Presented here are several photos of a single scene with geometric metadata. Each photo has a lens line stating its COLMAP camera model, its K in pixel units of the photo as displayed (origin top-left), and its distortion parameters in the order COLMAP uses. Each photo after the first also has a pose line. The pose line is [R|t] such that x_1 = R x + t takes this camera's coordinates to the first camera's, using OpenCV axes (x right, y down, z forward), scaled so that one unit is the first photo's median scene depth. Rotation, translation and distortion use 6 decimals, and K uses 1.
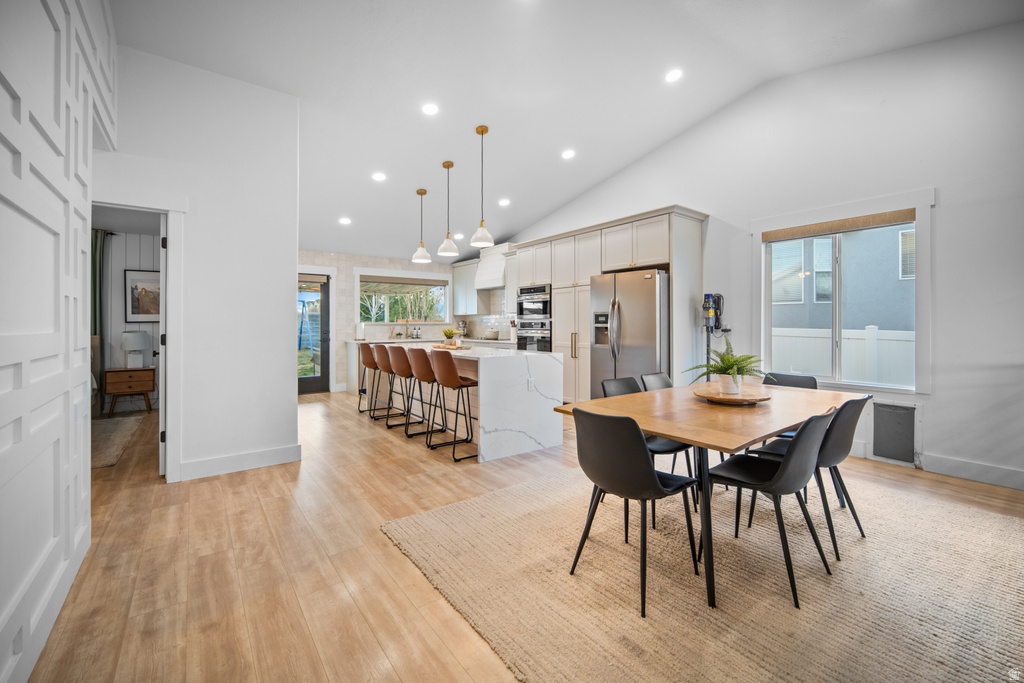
lens RADIAL K [[425.5, 0, 520.0], [0, 425.5, 322.6], [0, 0, 1]] dist [0.000769, 0.000380]
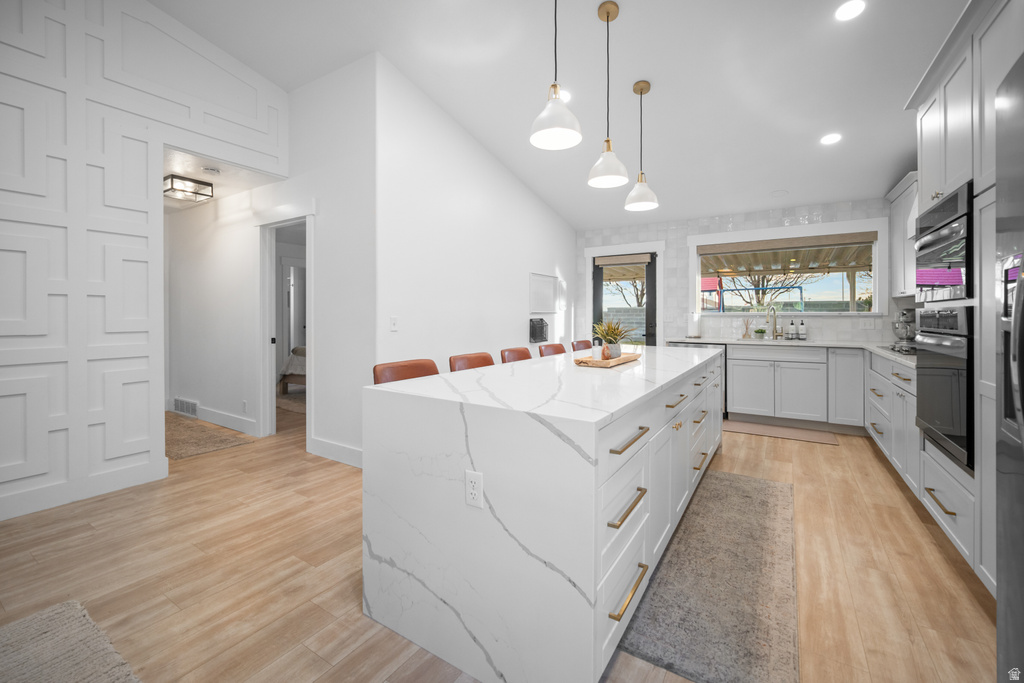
lens RADIAL K [[425.5, 0, 502.1], [0, 425.5, 315.4], [0, 0, 1]] dist [0.000769, 0.000380]
pose [[0.337257, 0.003723, -0.941405, 0.303131], [0.001858, 0.999988, 0.004620, 0.000227], [0.941411, -0.003307, 0.337245, 0.752702]]
